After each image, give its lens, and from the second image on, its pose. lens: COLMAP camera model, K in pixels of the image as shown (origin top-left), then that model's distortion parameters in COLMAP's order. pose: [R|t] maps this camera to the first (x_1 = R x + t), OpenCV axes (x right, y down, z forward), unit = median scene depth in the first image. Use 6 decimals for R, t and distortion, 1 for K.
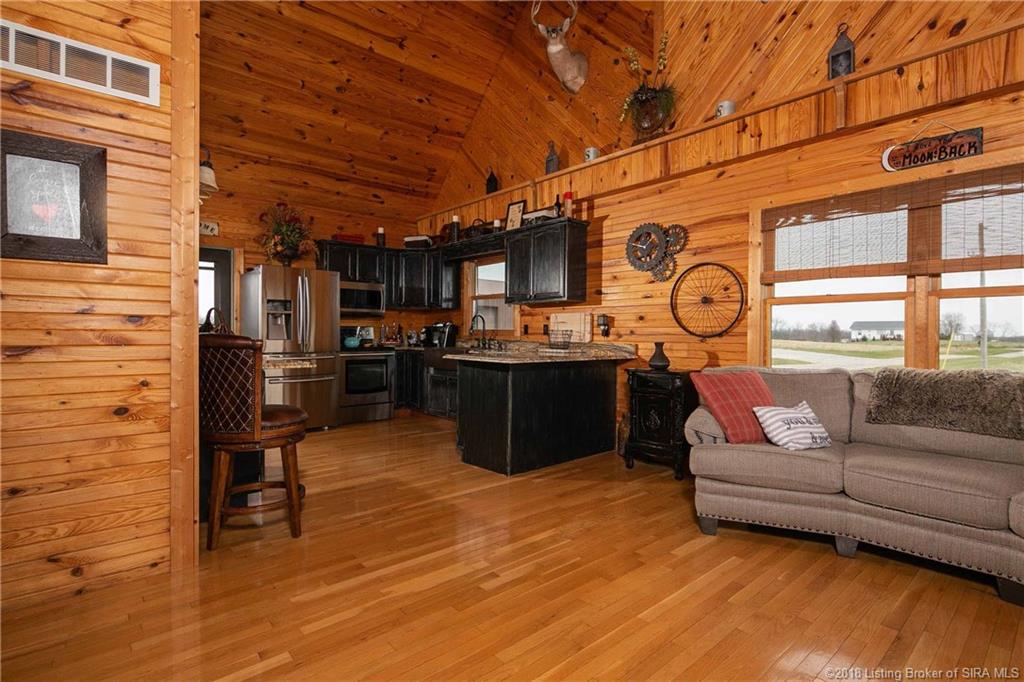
lens RADIAL K [[495.3, 0, 505.4], [0, 495.3, 335.2], [0, 0, 1]] dist [0.006805, -0.005577]
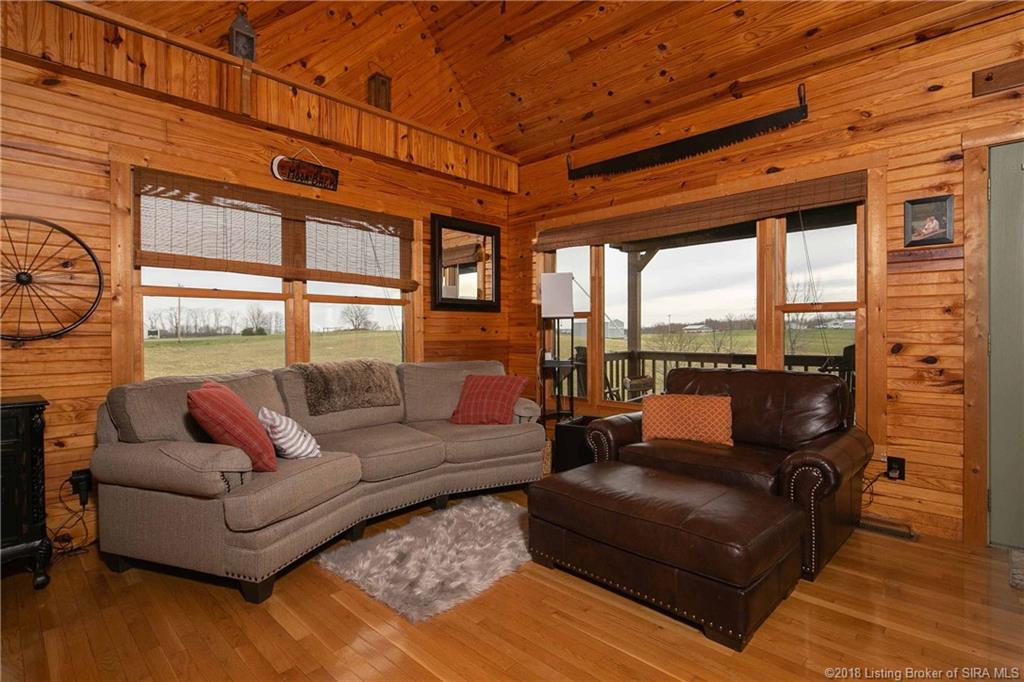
lens RADIAL K [[495.3, 0, 505.4], [0, 495.3, 335.2], [0, 0, 1]] dist [0.006805, -0.005577]
pose [[-0.090762, -0.011854, 0.995802, -0.202840], [0.006918, 0.999898, 0.012533, -0.003840], [-0.995849, 0.008026, -0.090671, 0.386660]]
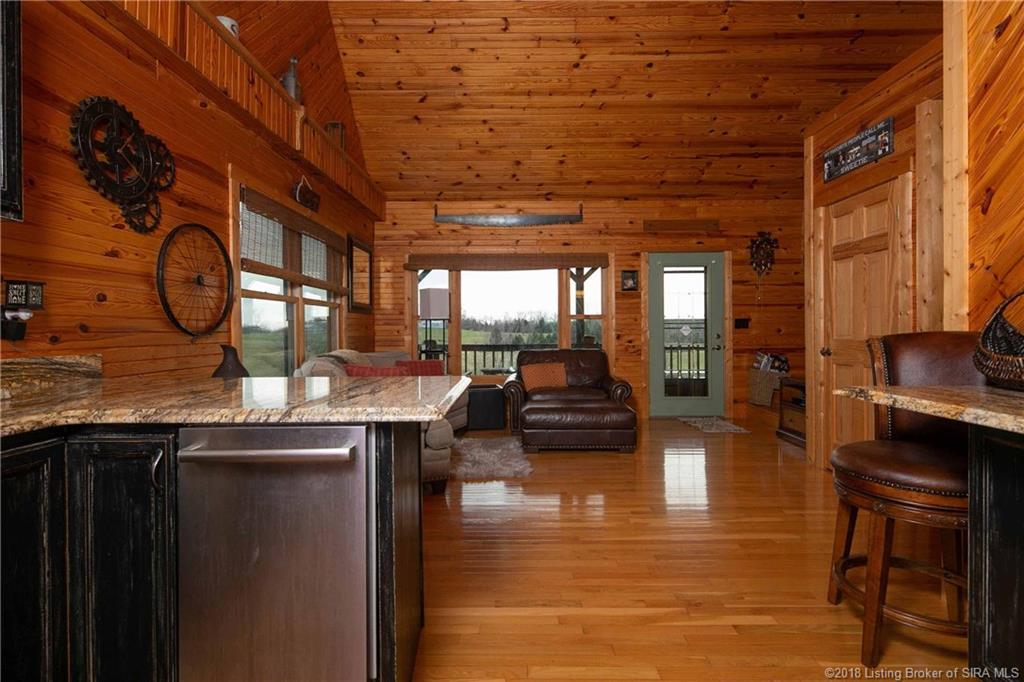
lens RADIAL K [[495.3, 0, 505.4], [0, 495.3, 335.2], [0, 0, 1]] dist [0.006805, -0.005577]
pose [[-0.748073, -0.010563, 0.663532, -0.289869], [0.002396, 0.999824, 0.018617, -0.006667], [-0.663612, 0.015517, -0.747916, 1.002106]]
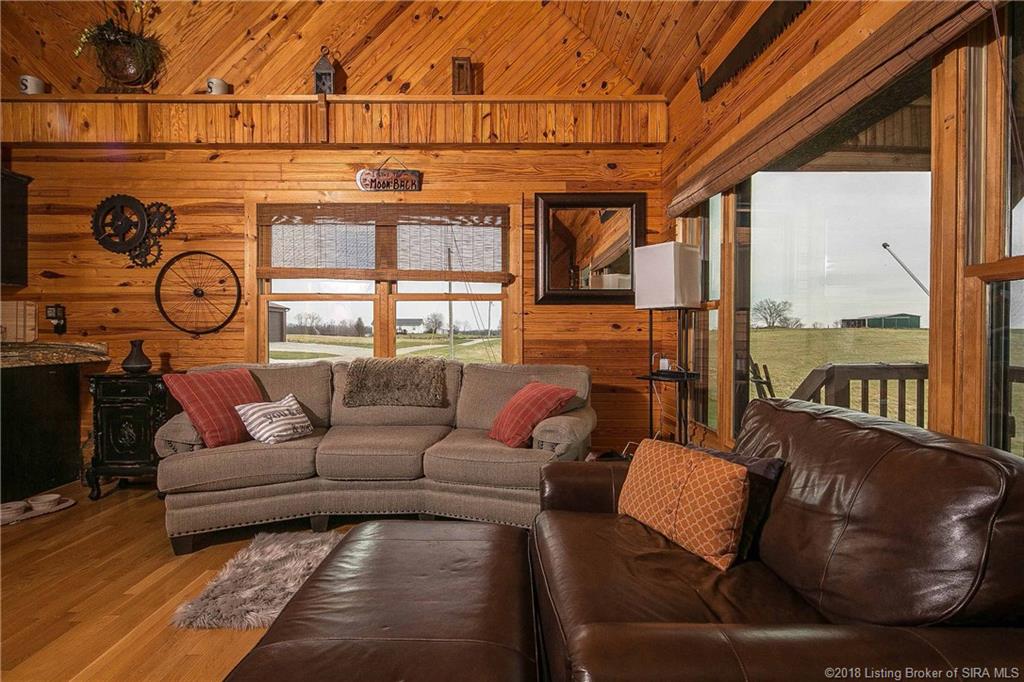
lens RADIAL K [[495.3, 0, 505.4], [0, 495.3, 335.2], [0, 0, 1]] dist [0.006805, -0.005577]
pose [[0.645963, -0.012497, 0.763266, 0.060225], [0.005922, 0.999918, 0.011360, 0.000289], [-0.763346, -0.002818, 0.645984, -0.010015]]
